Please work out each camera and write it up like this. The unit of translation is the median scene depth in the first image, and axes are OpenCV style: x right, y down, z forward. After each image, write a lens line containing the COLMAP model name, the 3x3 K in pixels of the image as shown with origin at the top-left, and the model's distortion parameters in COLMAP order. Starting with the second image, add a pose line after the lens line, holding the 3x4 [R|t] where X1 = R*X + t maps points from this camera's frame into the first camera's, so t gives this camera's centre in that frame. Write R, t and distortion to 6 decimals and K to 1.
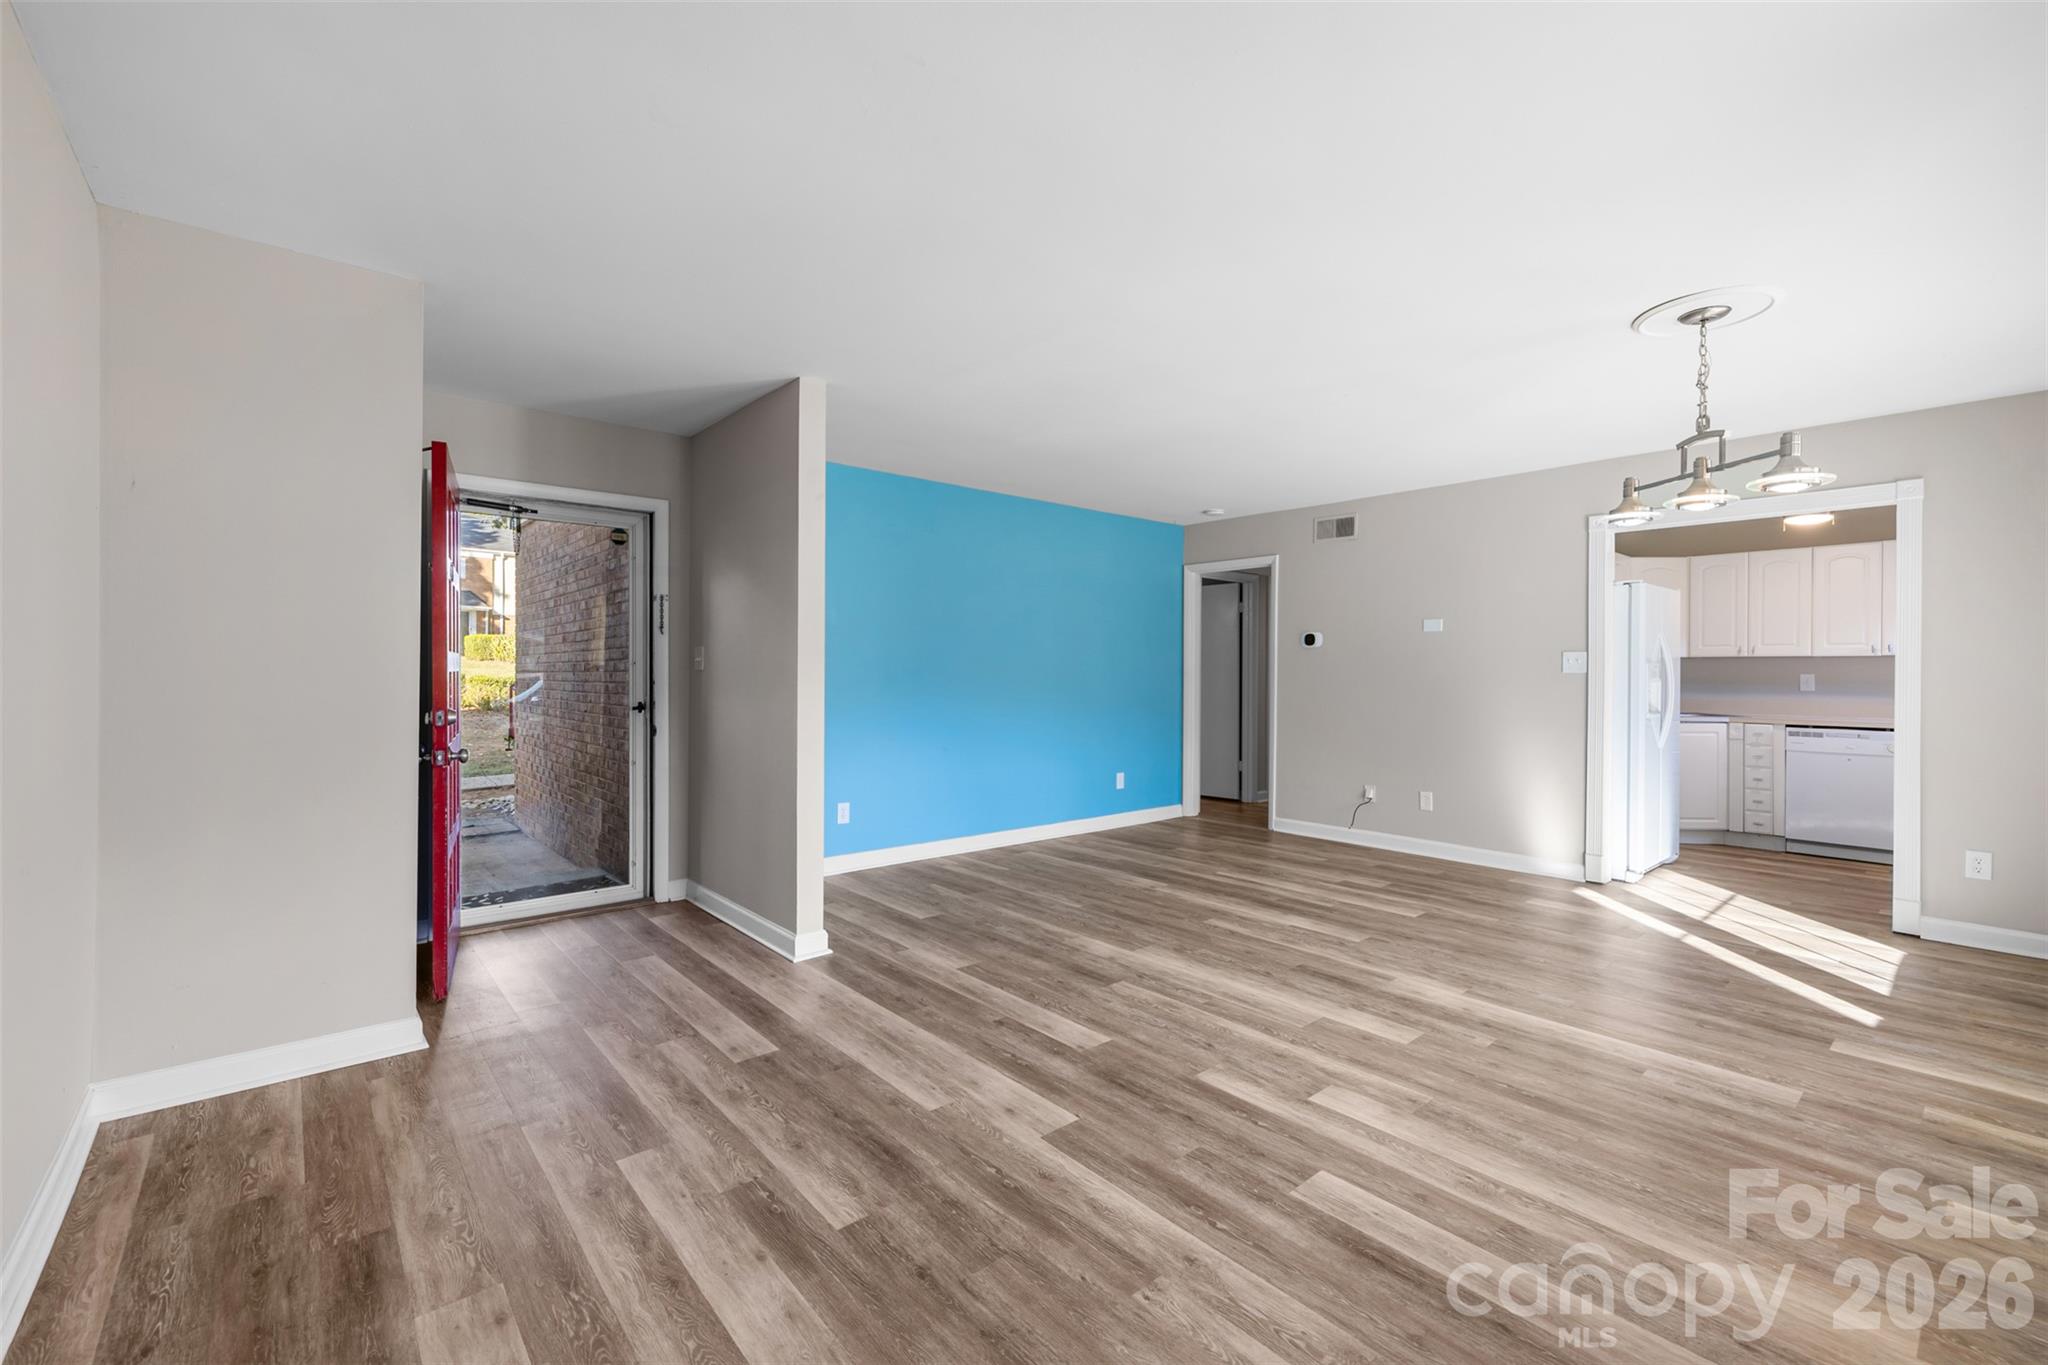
lens RADIAL K [[855.9, 0, 1023.2], [0, 855.9, 679.2], [0, 0, 1]] dist [0.000935, 0.000370]
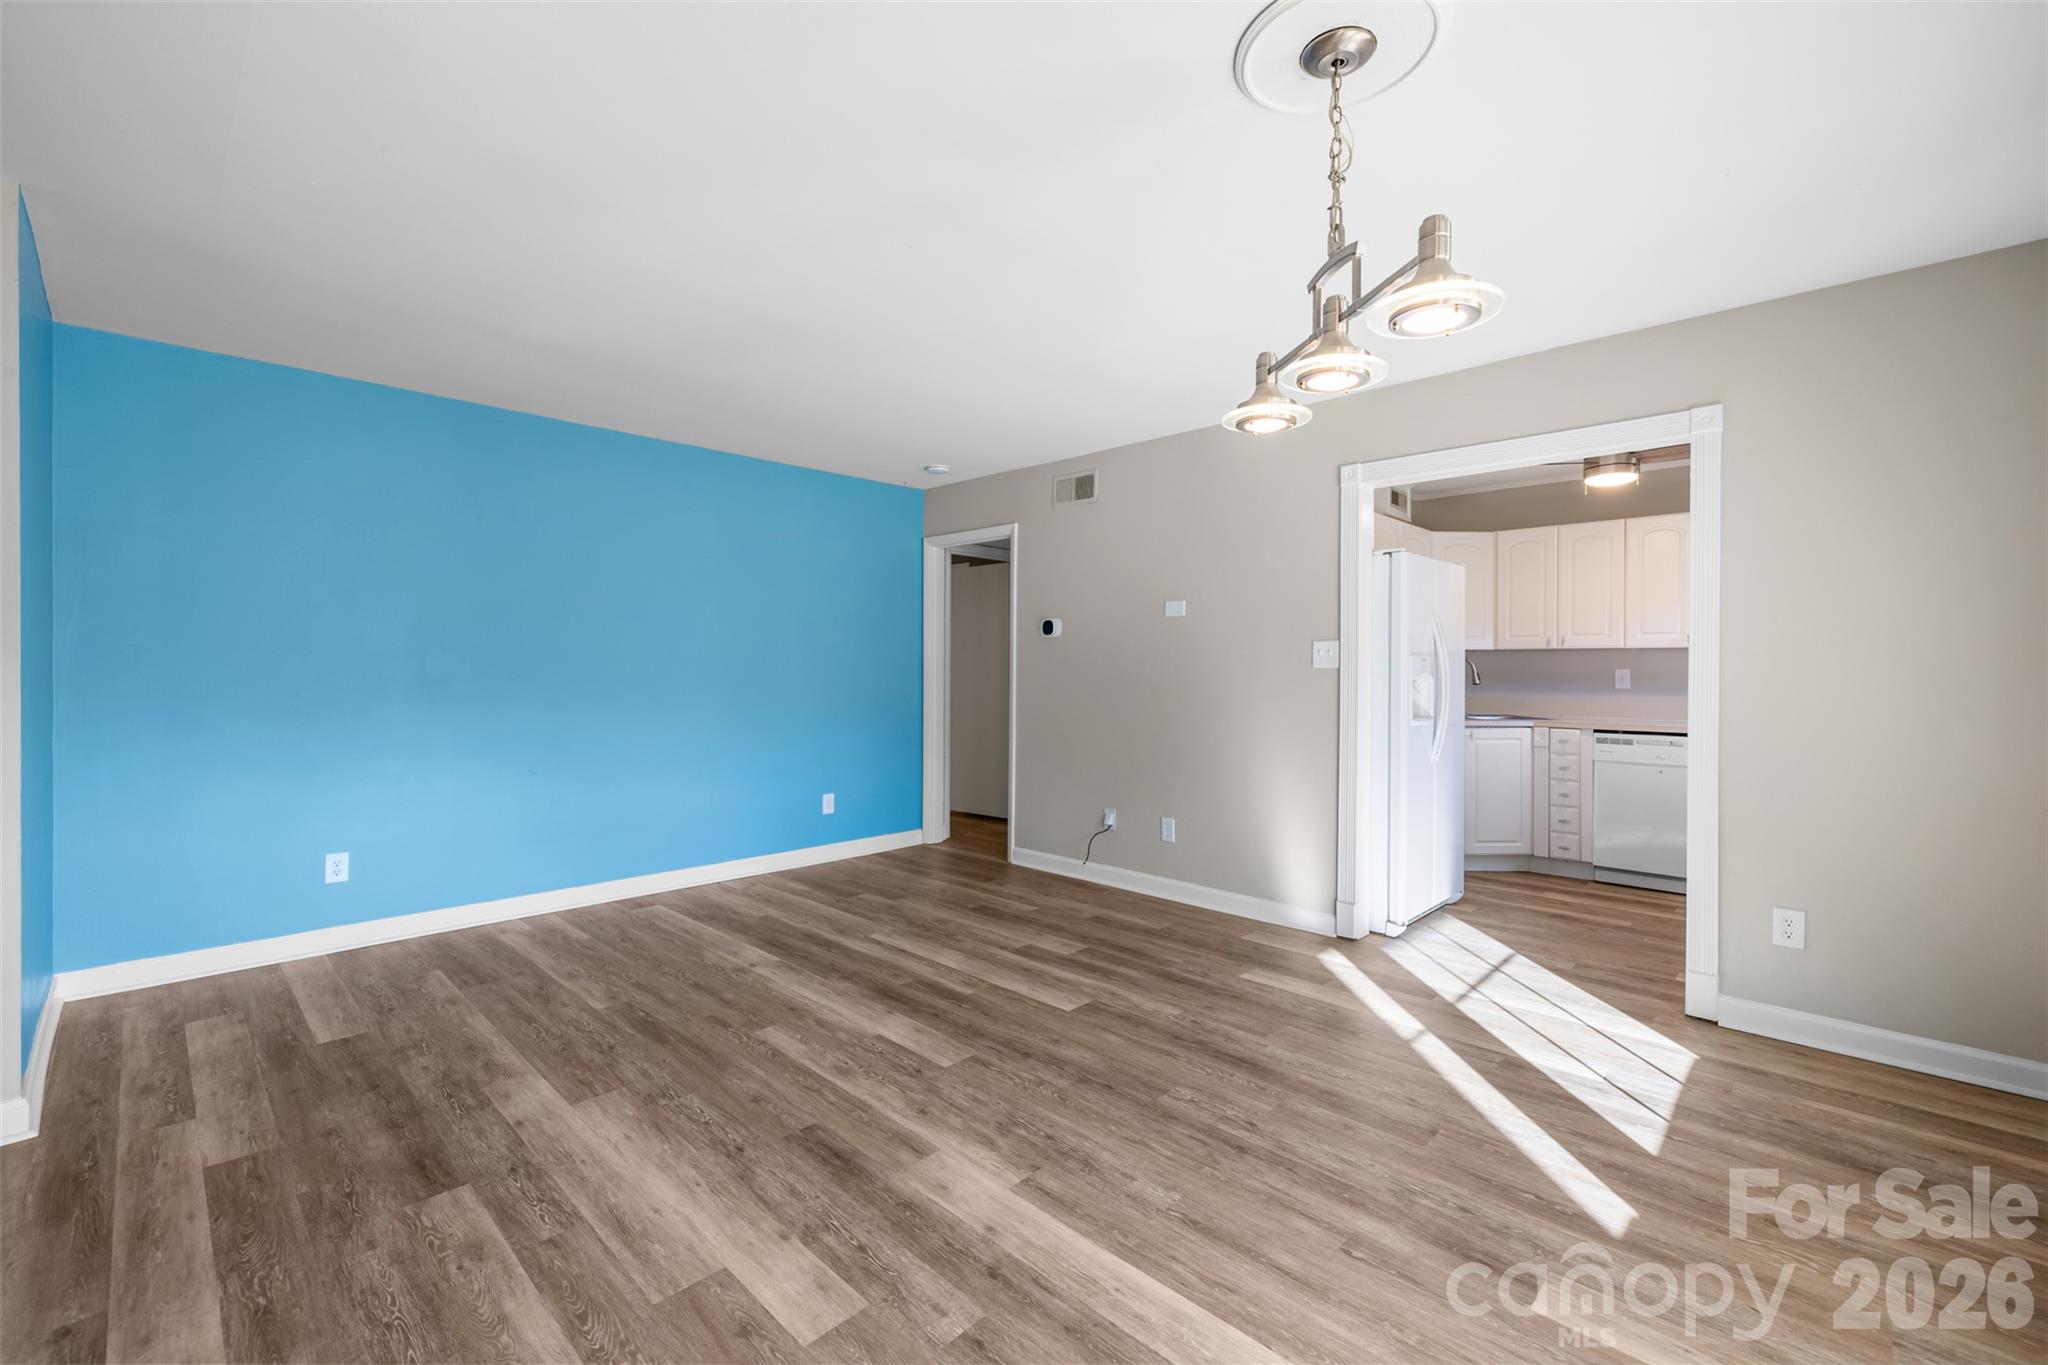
lens RADIAL K [[855.9, 0, 1025.6], [0, 855.9, 678.3], [0, 0, 1]] dist [0.000935, 0.000370]
pose [[0.995989, -0.002511, 0.089439, 0.320168], [0.002301, 0.999994, 0.002454, -0.000516], [-0.089445, -0.002238, 0.995989, 0.263596]]
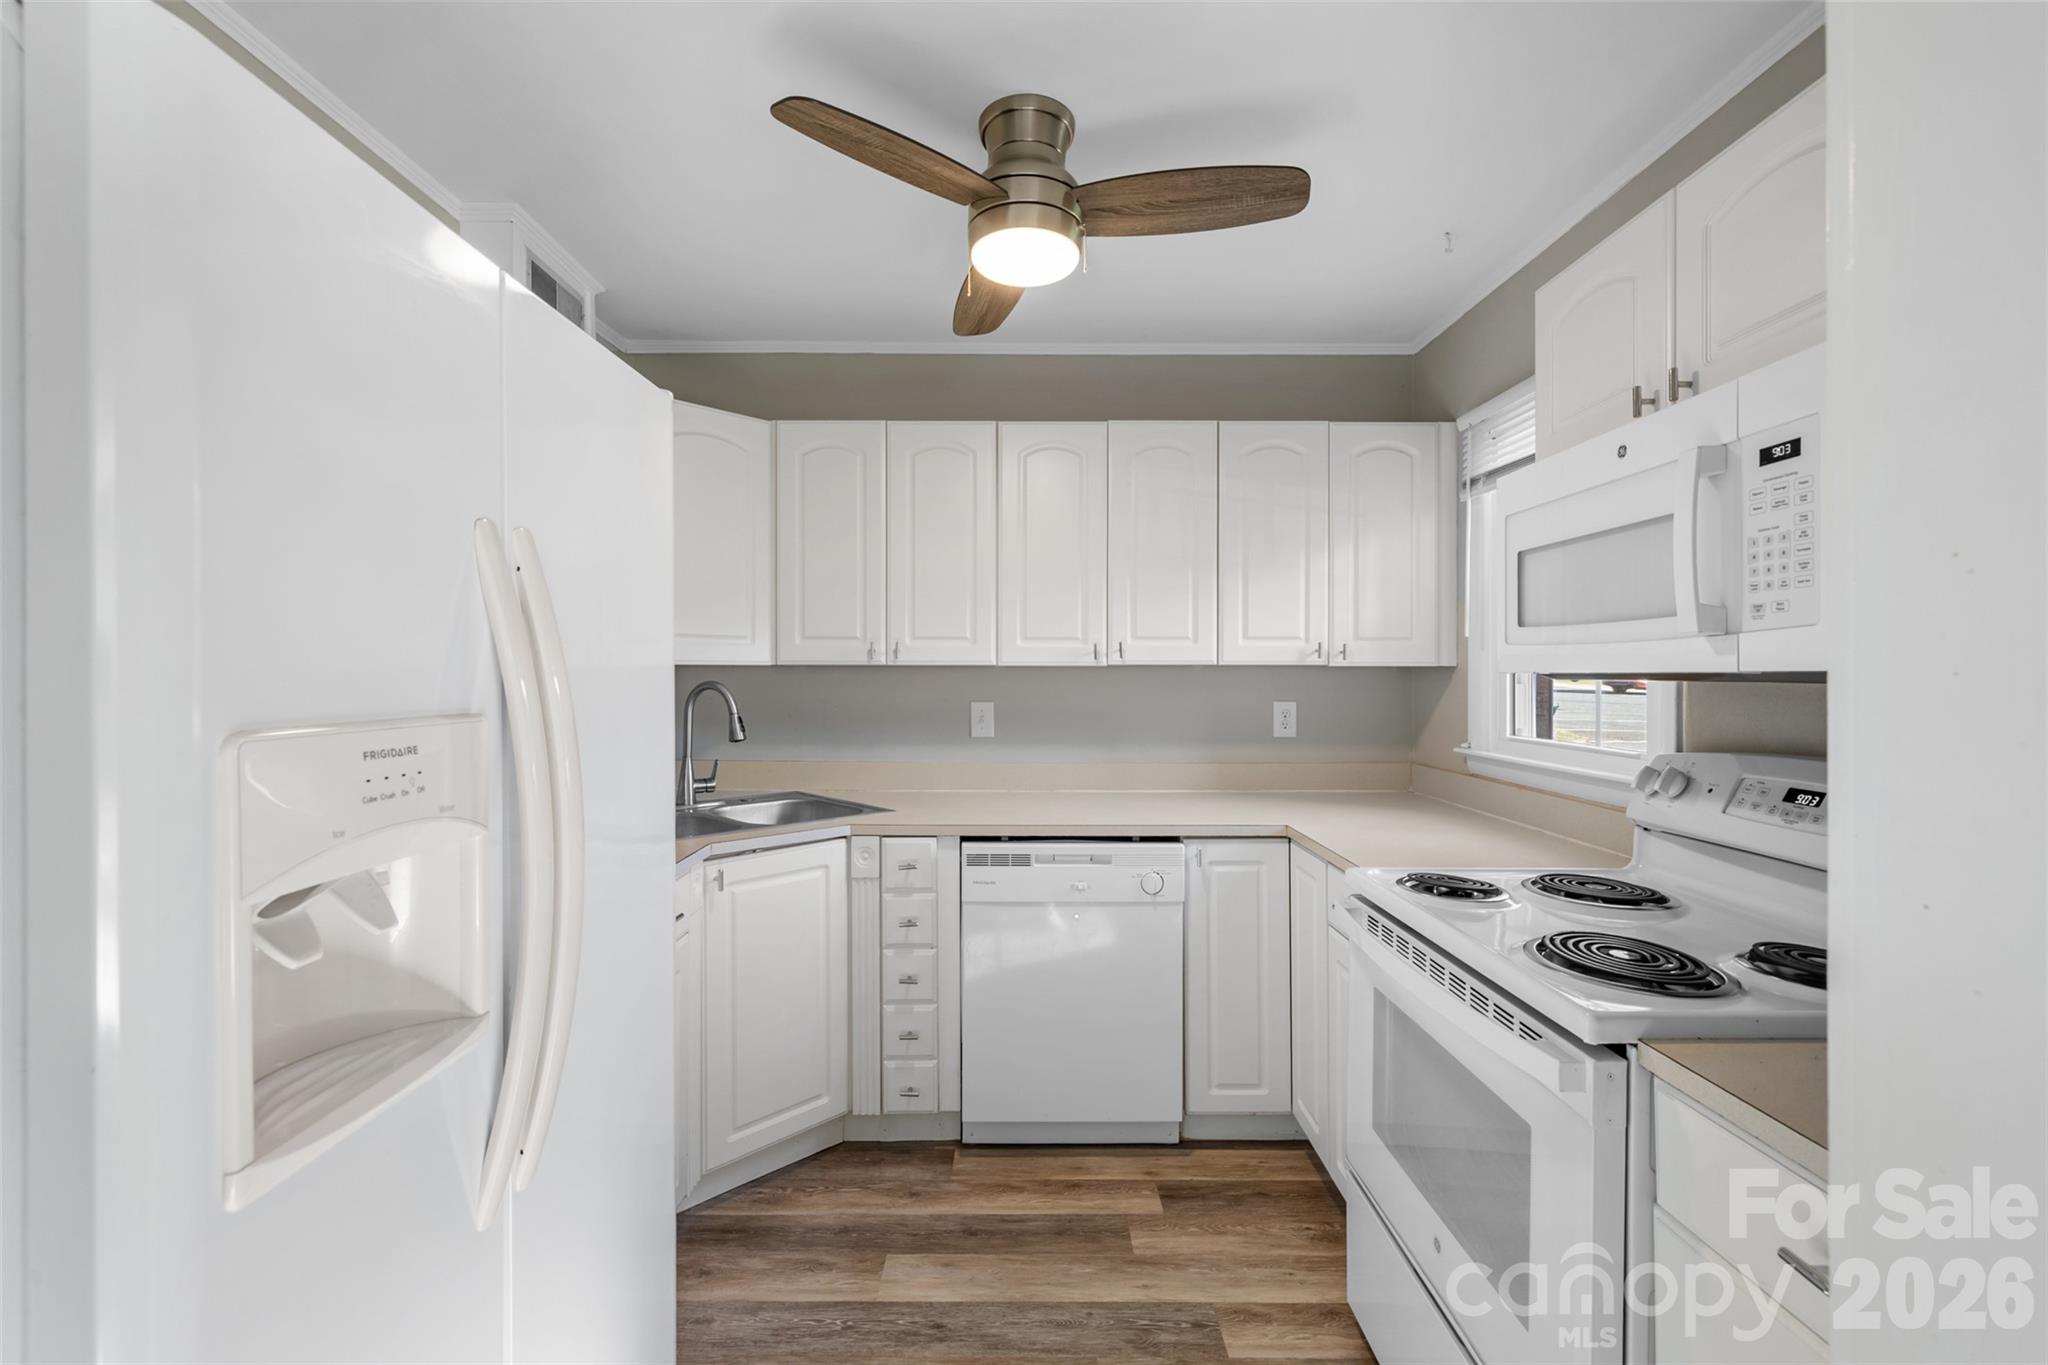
lens RADIAL K [[855.9, 0, 1023.0], [0, 855.9, 677.9], [0, 0, 1]] dist [0.000935, 0.000370]
pose [[0.647582, -0.005486, 0.761976, 0.737040], [0.005985, 0.999980, 0.002113, -0.026786], [-0.761973, 0.003192, 0.647601, 0.876551]]
